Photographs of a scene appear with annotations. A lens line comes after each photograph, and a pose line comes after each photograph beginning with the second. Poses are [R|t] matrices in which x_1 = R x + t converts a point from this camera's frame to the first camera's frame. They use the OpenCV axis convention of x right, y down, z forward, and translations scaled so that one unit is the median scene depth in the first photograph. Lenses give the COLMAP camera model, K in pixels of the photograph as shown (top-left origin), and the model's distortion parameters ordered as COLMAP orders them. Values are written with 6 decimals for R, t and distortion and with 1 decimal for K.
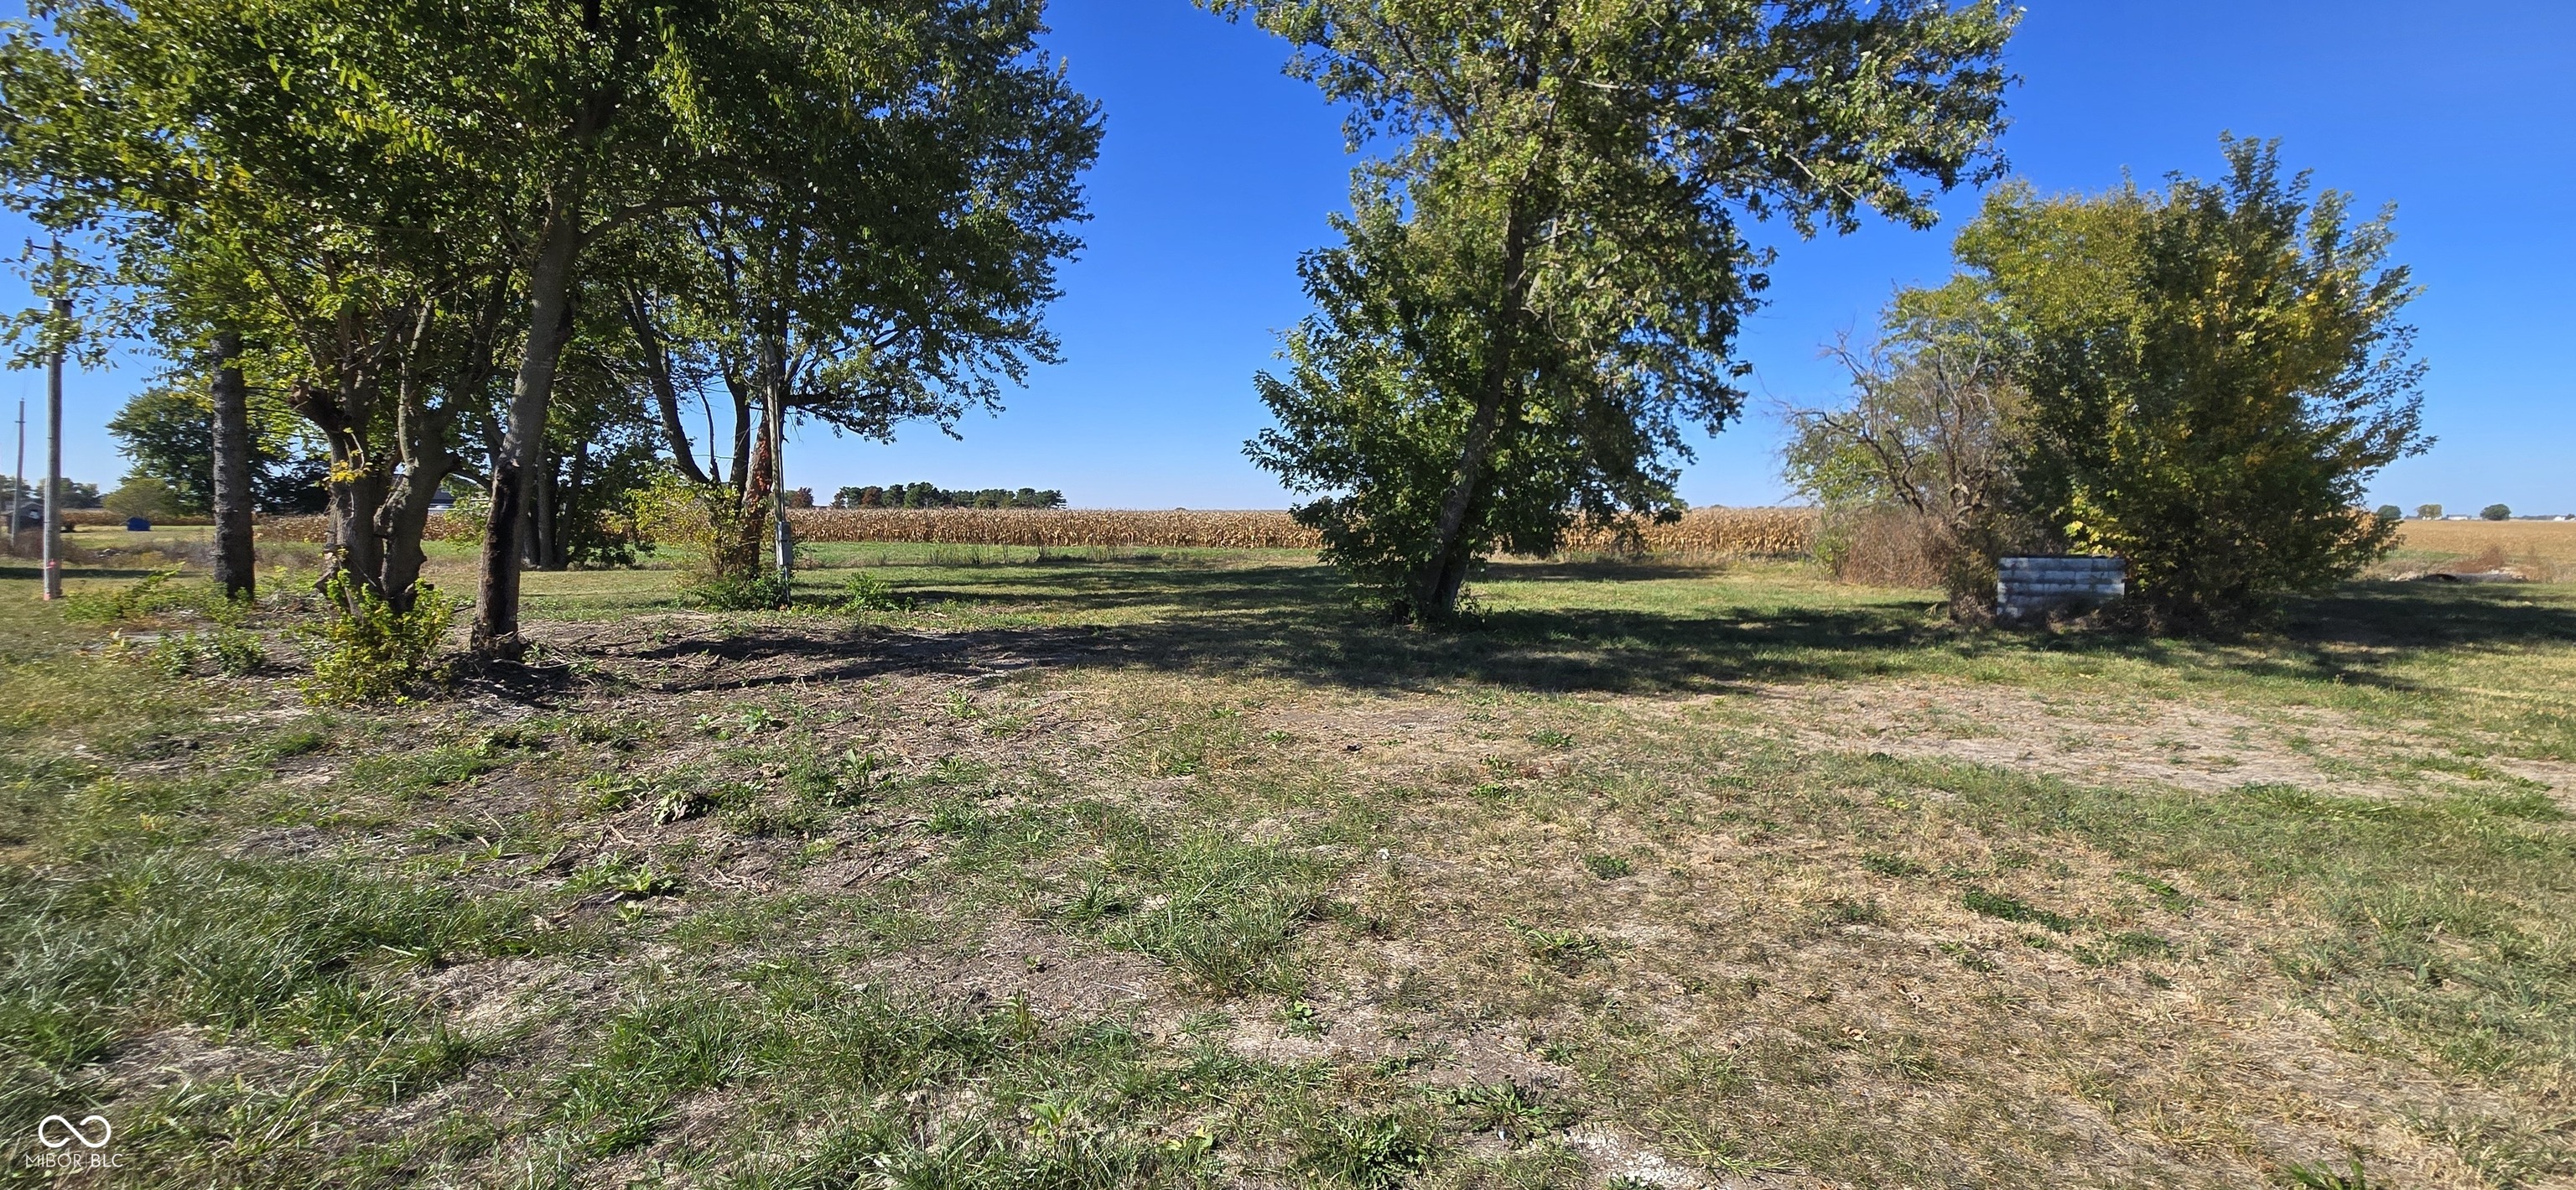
lens RADIAL K [[1073.8, 0, 1305.8], [0, 1073.8, 583.7], [0, 0, 1]] dist [-0.001692, -0.000124]
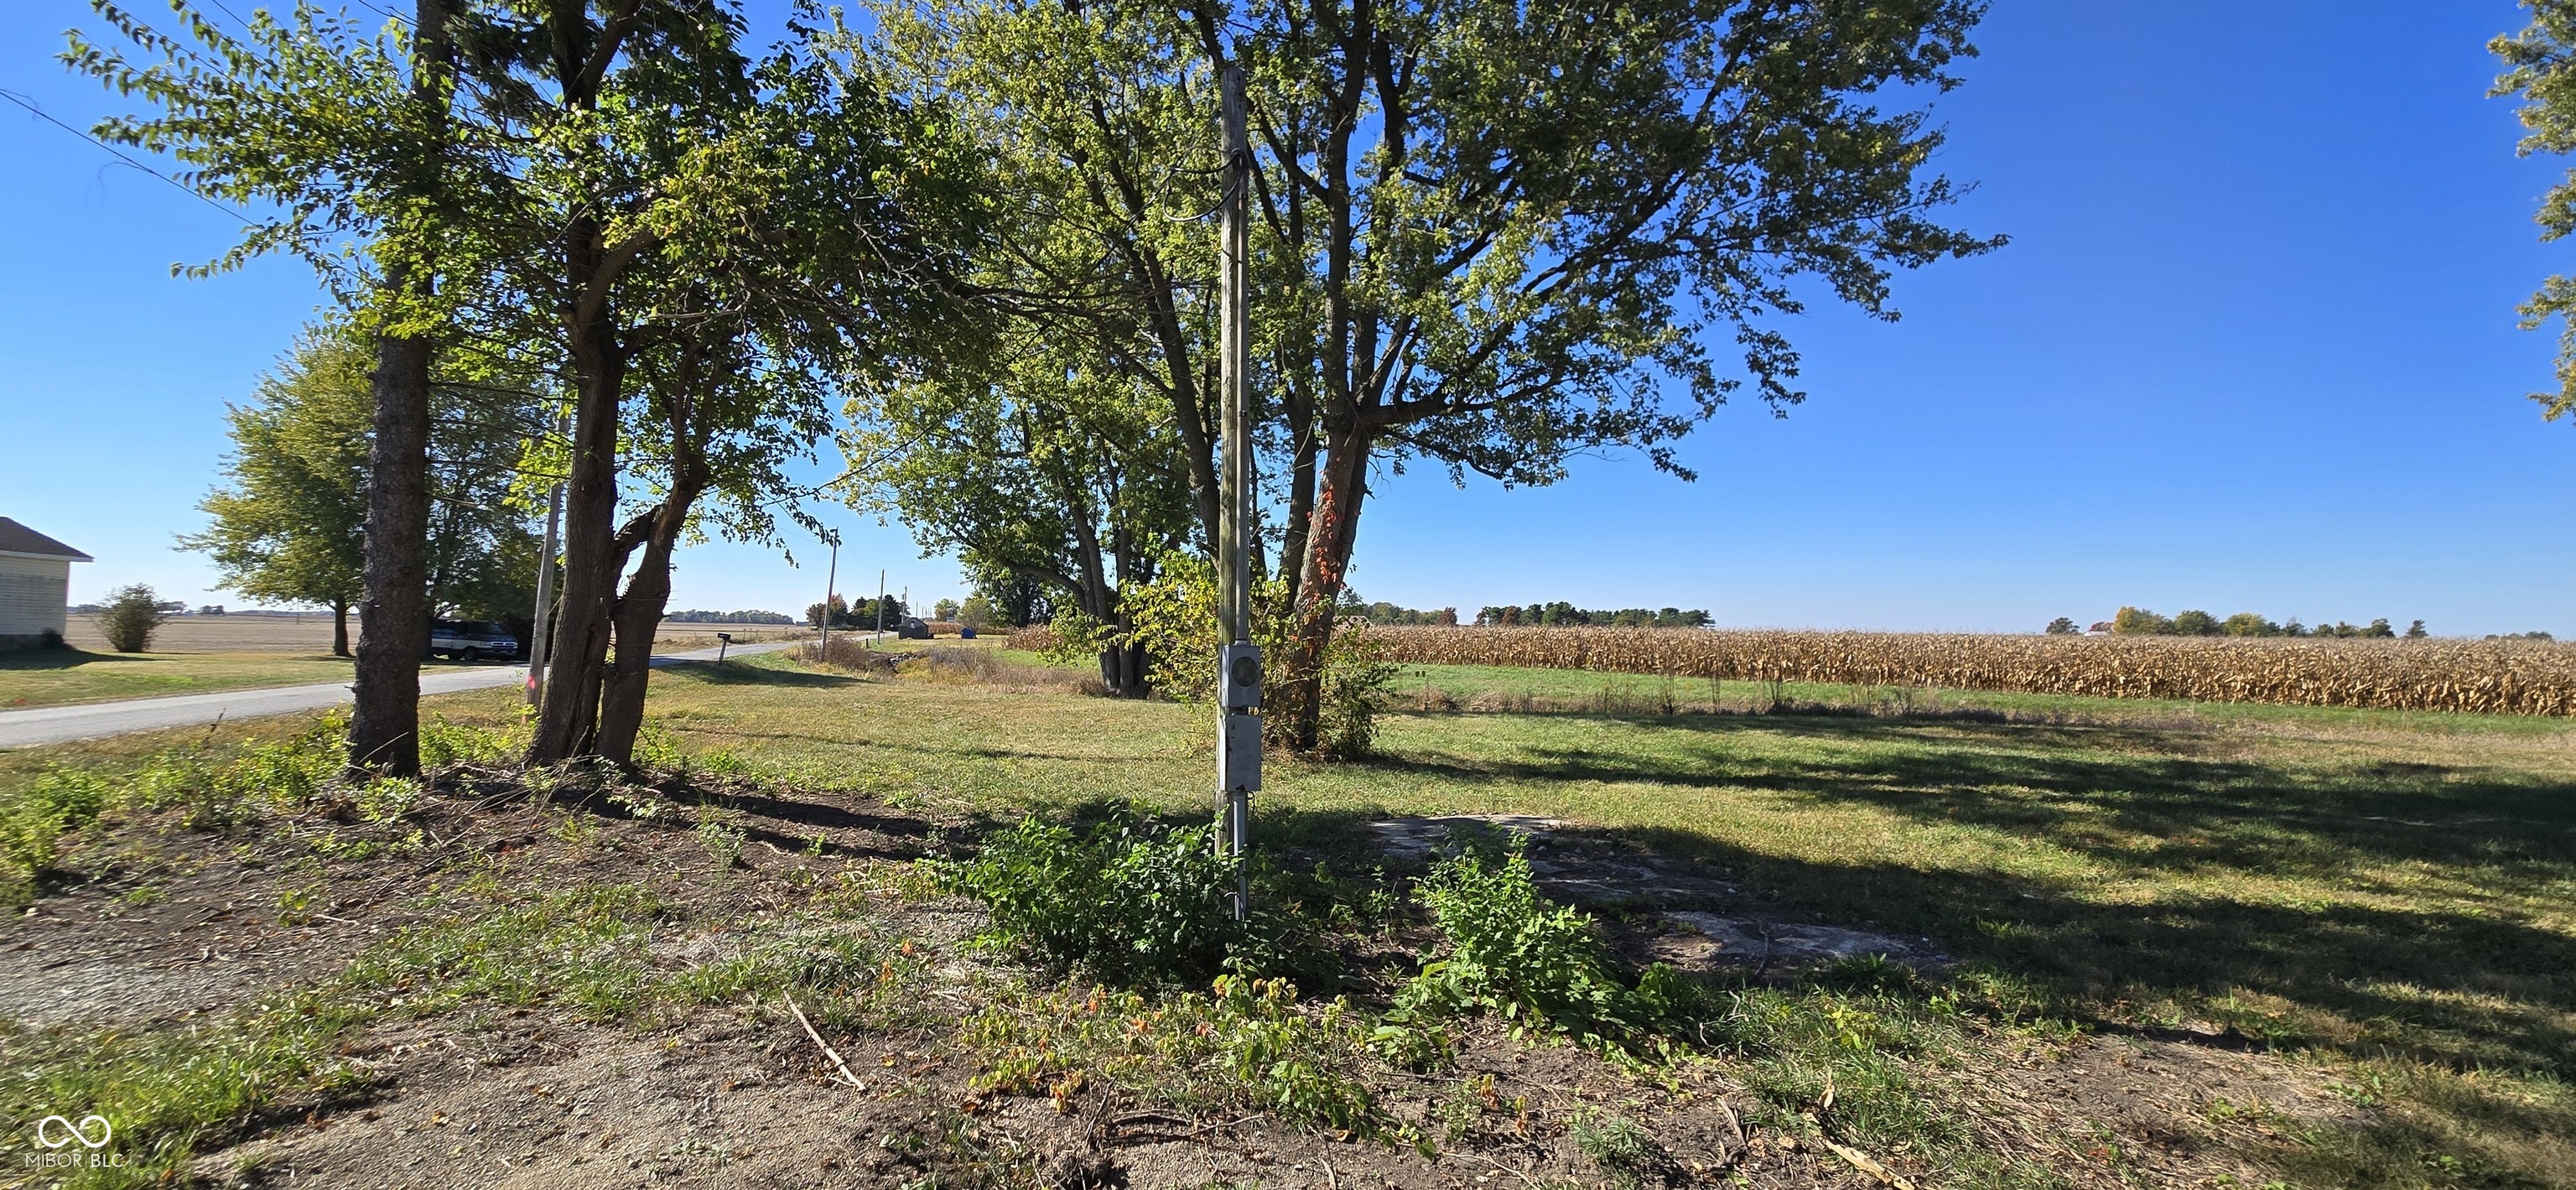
lens RADIAL K [[1073.8, 0, 1305.8], [0, 1073.8, 583.7], [0, 0, 1]] dist [-0.001692, -0.000124]
pose [[0.840810, -0.013696, -0.541157, -0.102125], [-0.047065, 0.994045, -0.098284, -0.015137], [0.539281, 0.108107, 0.835158, 0.251044]]
